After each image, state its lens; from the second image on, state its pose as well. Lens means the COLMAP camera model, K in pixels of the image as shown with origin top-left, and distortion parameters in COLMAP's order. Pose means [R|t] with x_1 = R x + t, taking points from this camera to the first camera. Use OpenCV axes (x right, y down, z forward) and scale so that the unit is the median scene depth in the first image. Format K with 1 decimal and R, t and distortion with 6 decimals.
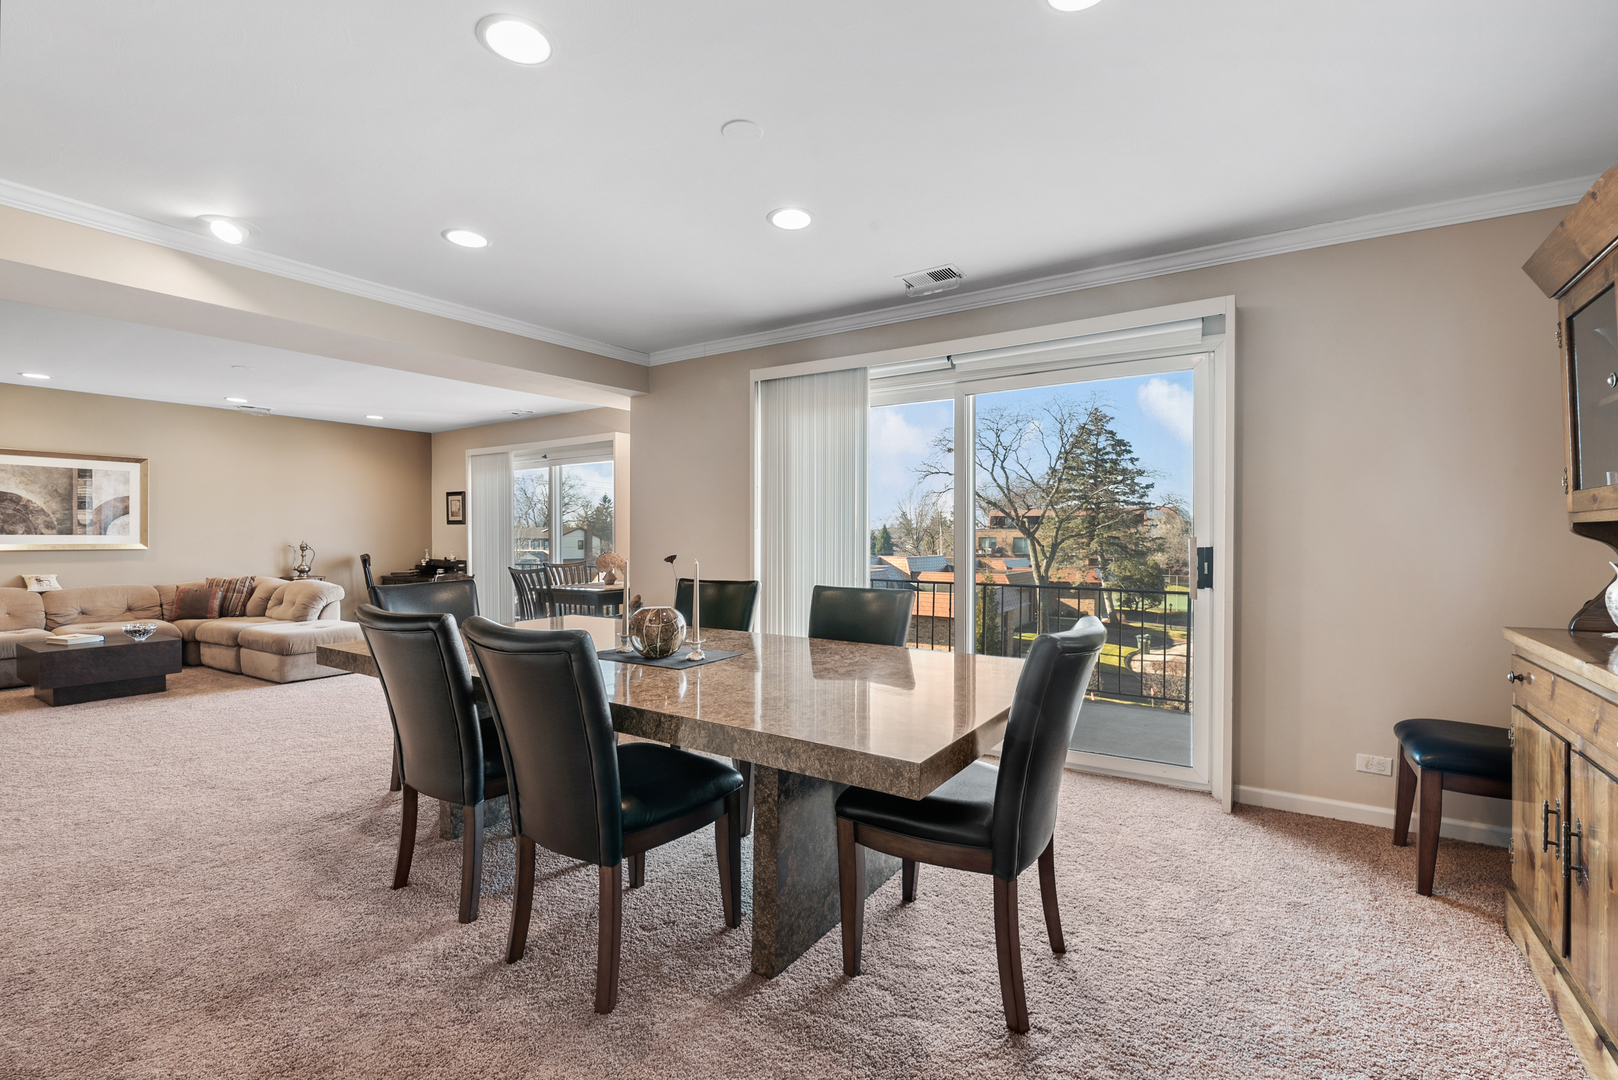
lens RADIAL K [[702.5, 0, 809.0], [0, 702.5, 540.0], [0, 0, 1]] dist [-0.000738, -0.008113]
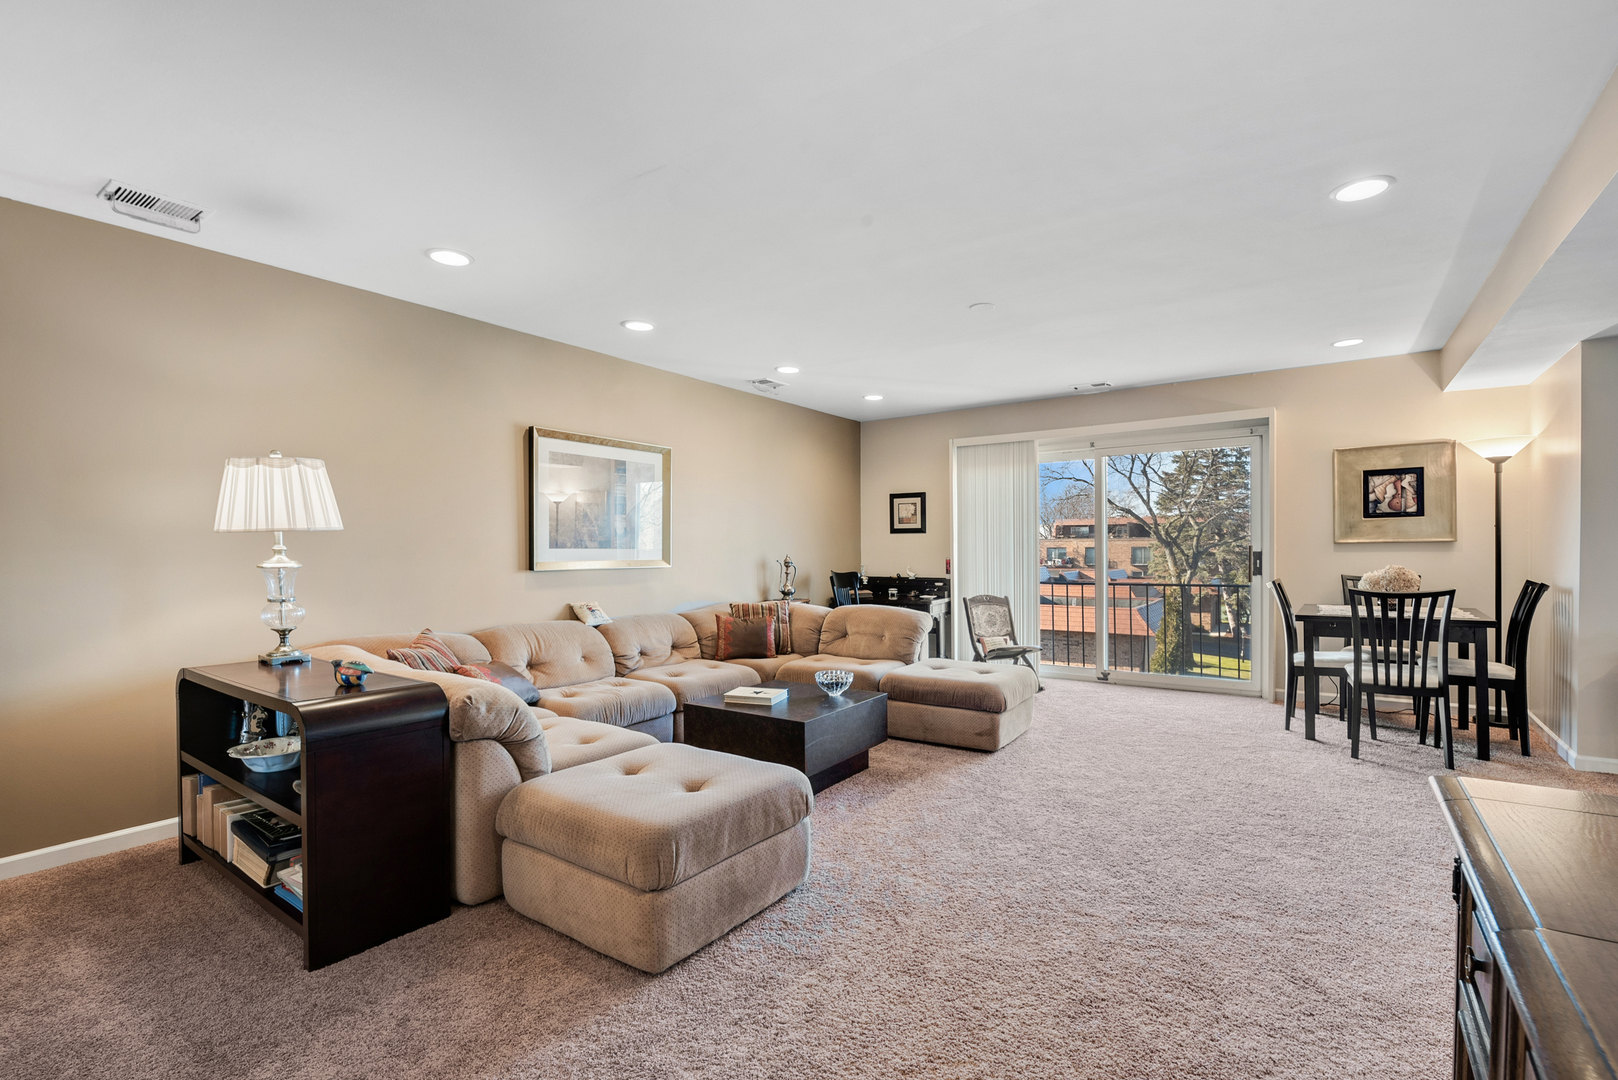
lens RADIAL K [[711.7, 0, 812.9], [0, 711.7, 552.4], [0, 0, 1]] dist [-0.000237, -0.007028]
pose [[0.999526, -0.007769, -0.029790, -0.776894], [0.007774, 0.999970, 0.000050, -0.001322], [0.029788, -0.000282, 0.999556, 0.228298]]
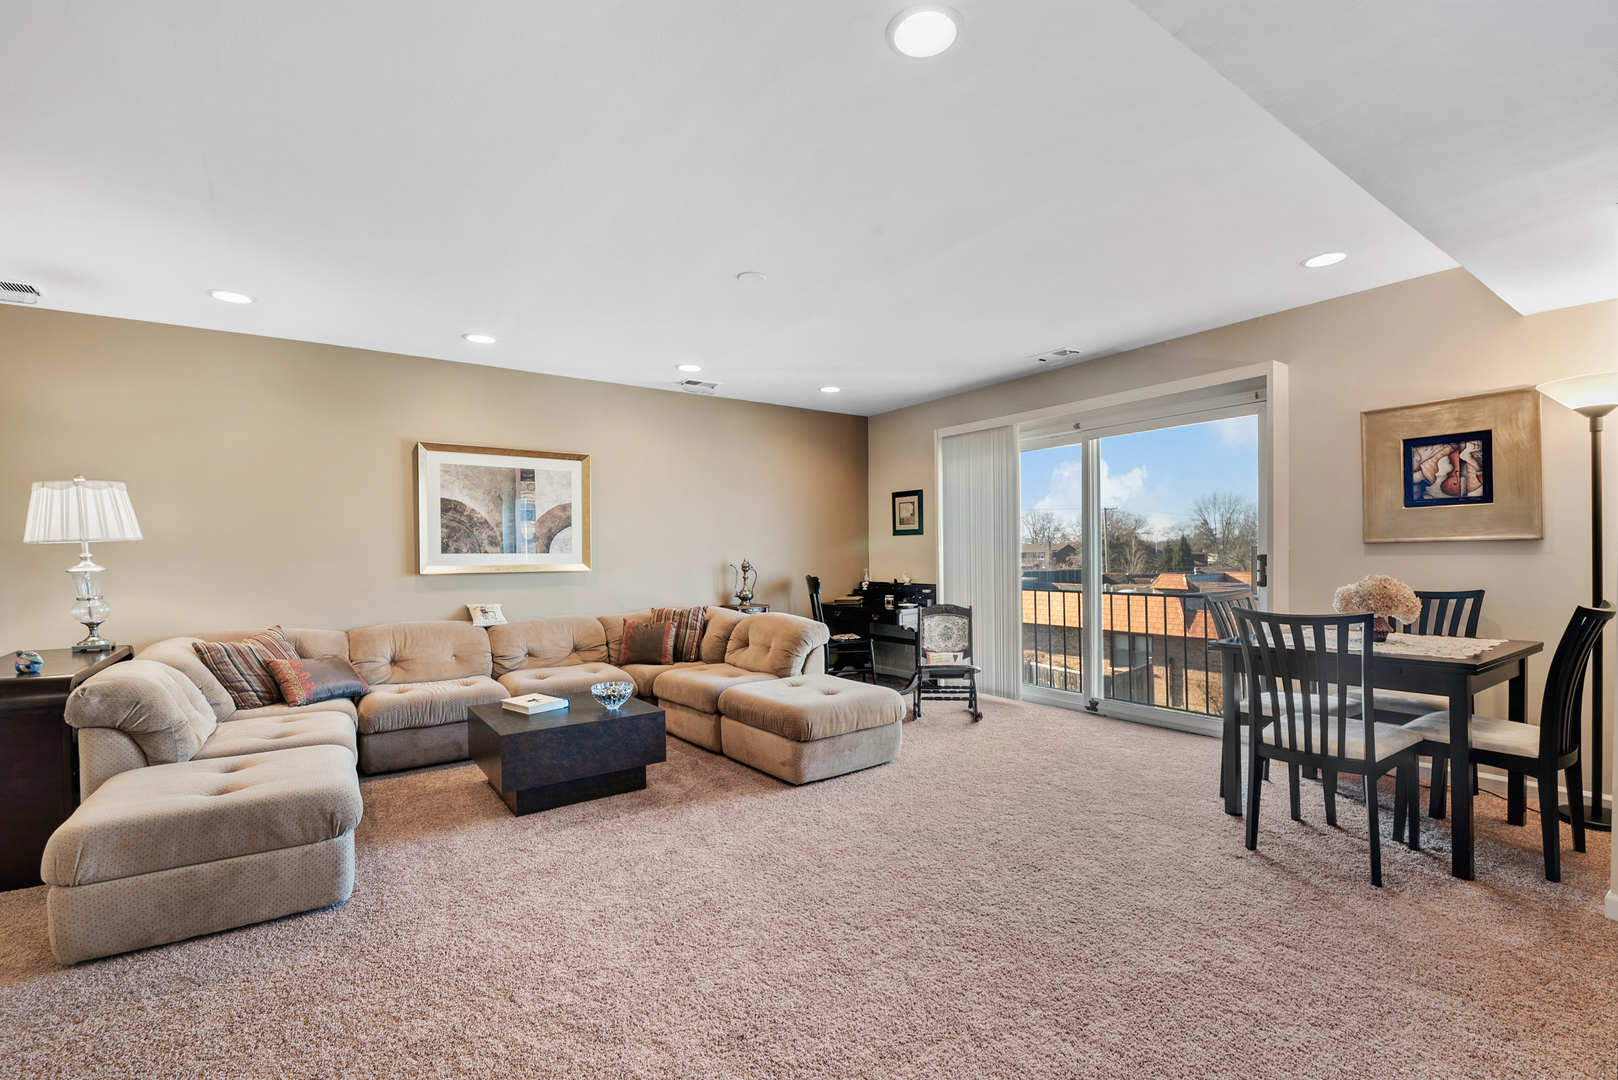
lens RADIAL K [[698.6, 0, 817.6], [0, 698.6, 558.4], [0, 0, 1]] dist [-0.004537, -0.000955]
pose [[0.936336, -0.007798, -0.351019, -0.438799], [0.009465, 0.999951, 0.003035, -0.000730], [0.350978, -0.006164, 0.936363, 0.359819]]
